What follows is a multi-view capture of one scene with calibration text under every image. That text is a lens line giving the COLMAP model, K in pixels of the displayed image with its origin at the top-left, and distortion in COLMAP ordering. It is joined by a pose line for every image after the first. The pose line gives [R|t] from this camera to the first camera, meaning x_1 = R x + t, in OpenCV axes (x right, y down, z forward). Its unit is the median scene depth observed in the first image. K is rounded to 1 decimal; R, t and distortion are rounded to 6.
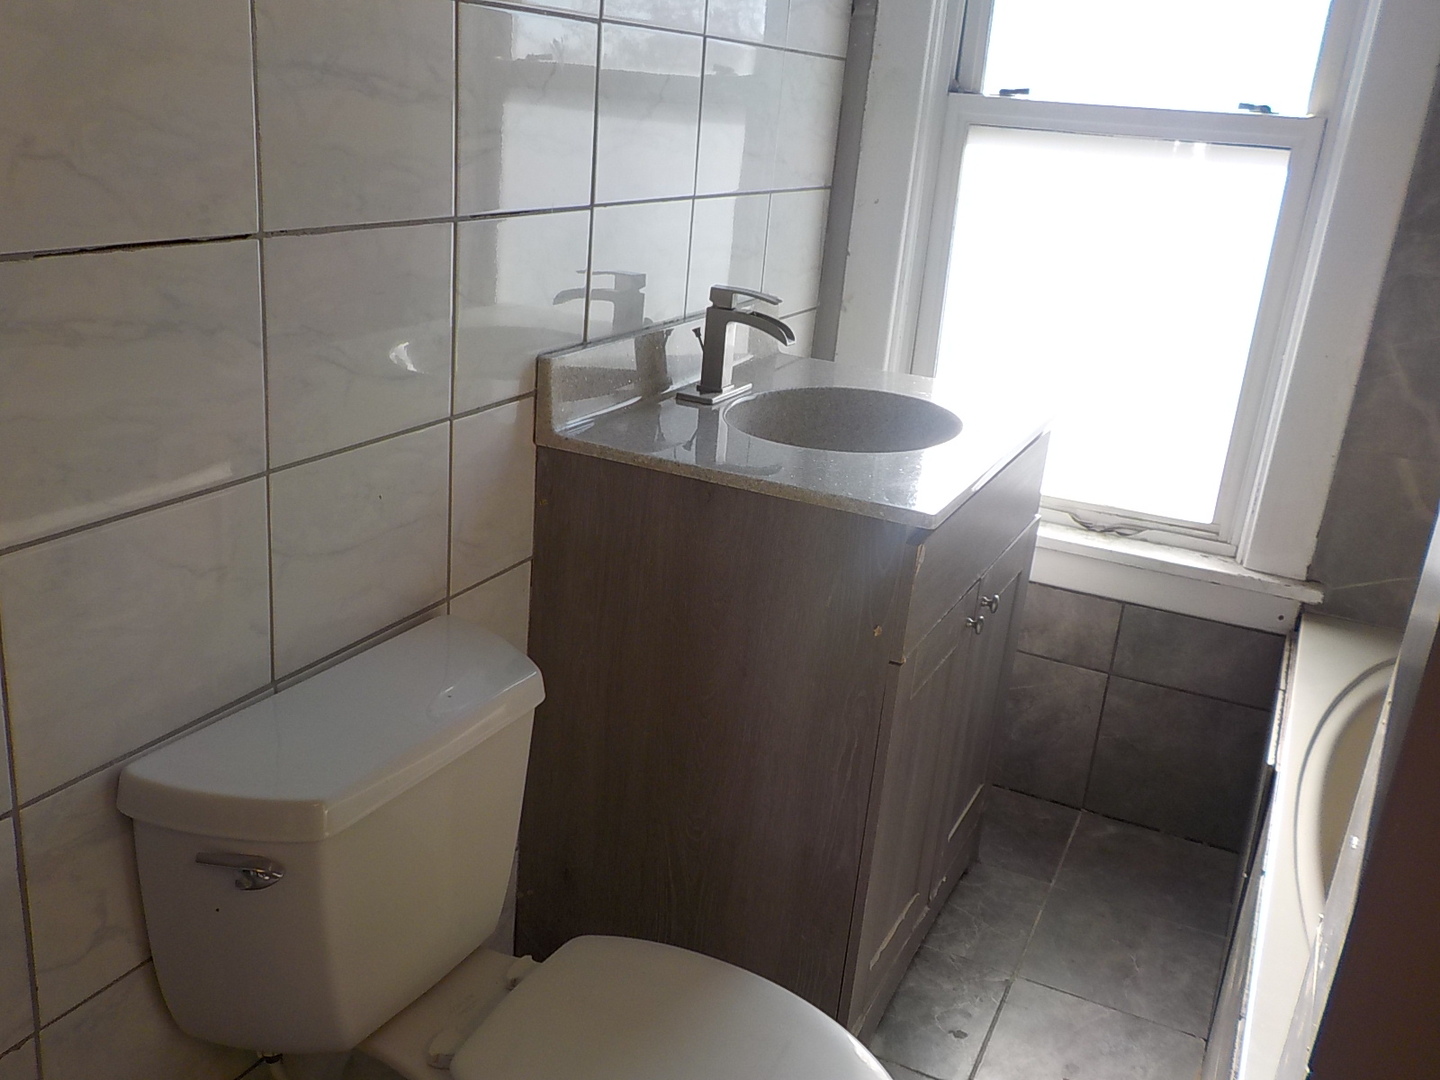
lens RADIAL K [[1274.0, 0, 722.0], [0, 1274.0, 548.4], [0, 0, 1]] dist [0.014620, -0.014748]
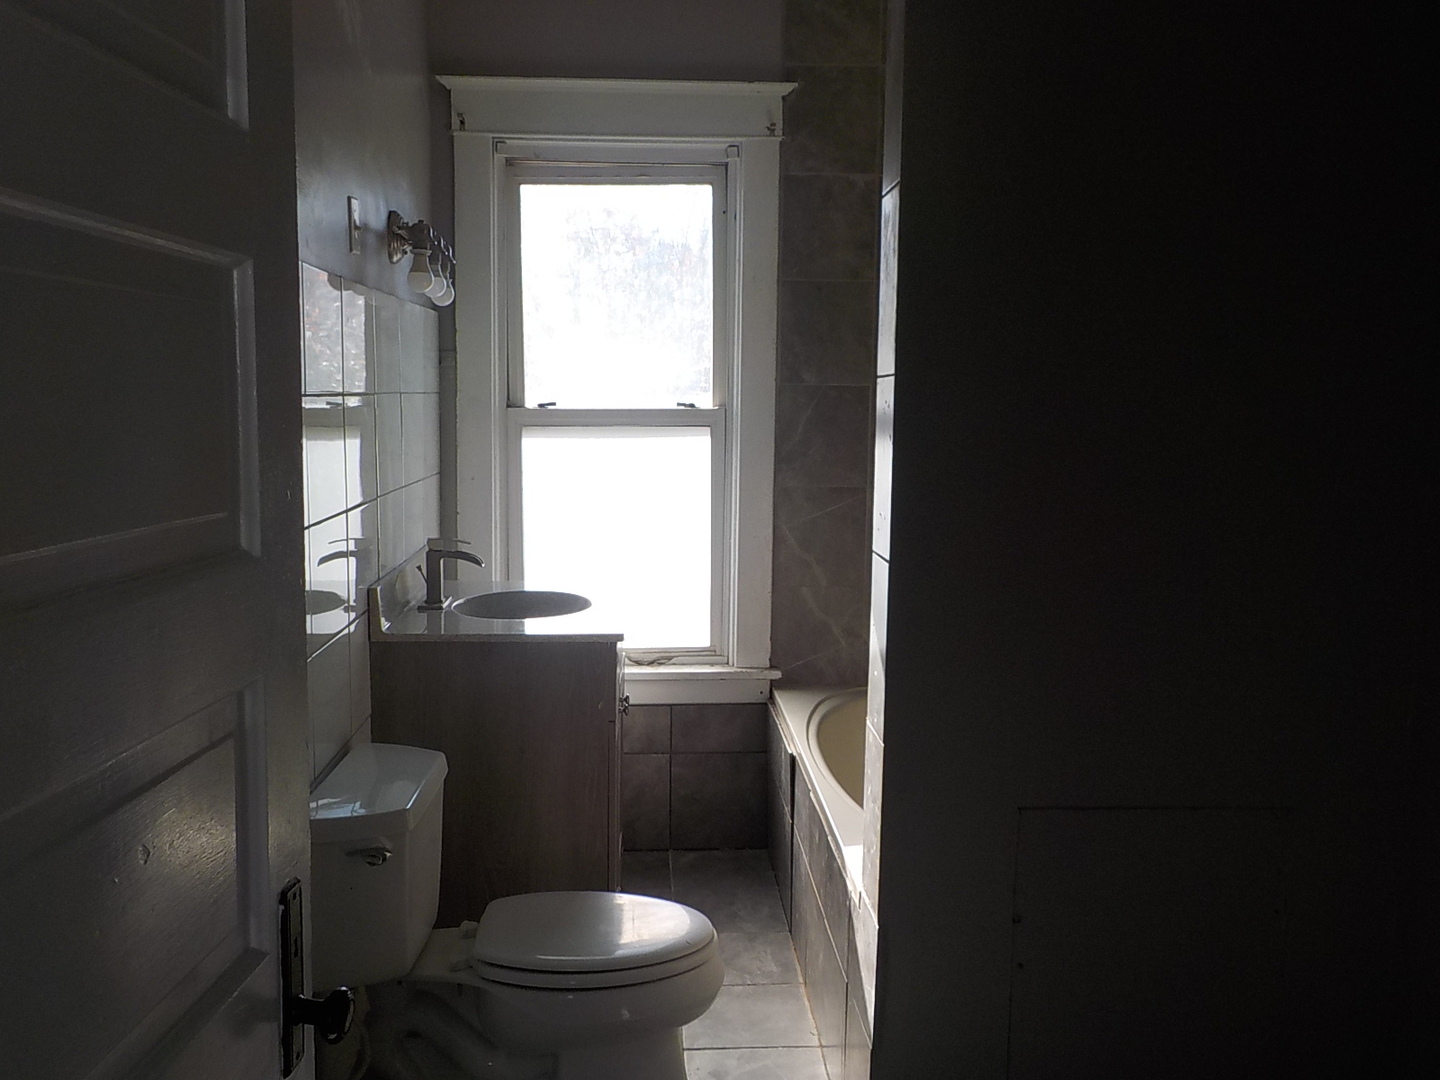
lens RADIAL K [[1274.0, 0, 718.9], [0, 1274.0, 537.0], [0, 0, 1]] dist [0.014620, -0.014748]
pose [[0.872569, -0.123111, 0.472724, -0.366864], [0.217336, 0.964506, -0.149980, 0.094311], [-0.437481, 0.233608, 0.868354, -0.461650]]
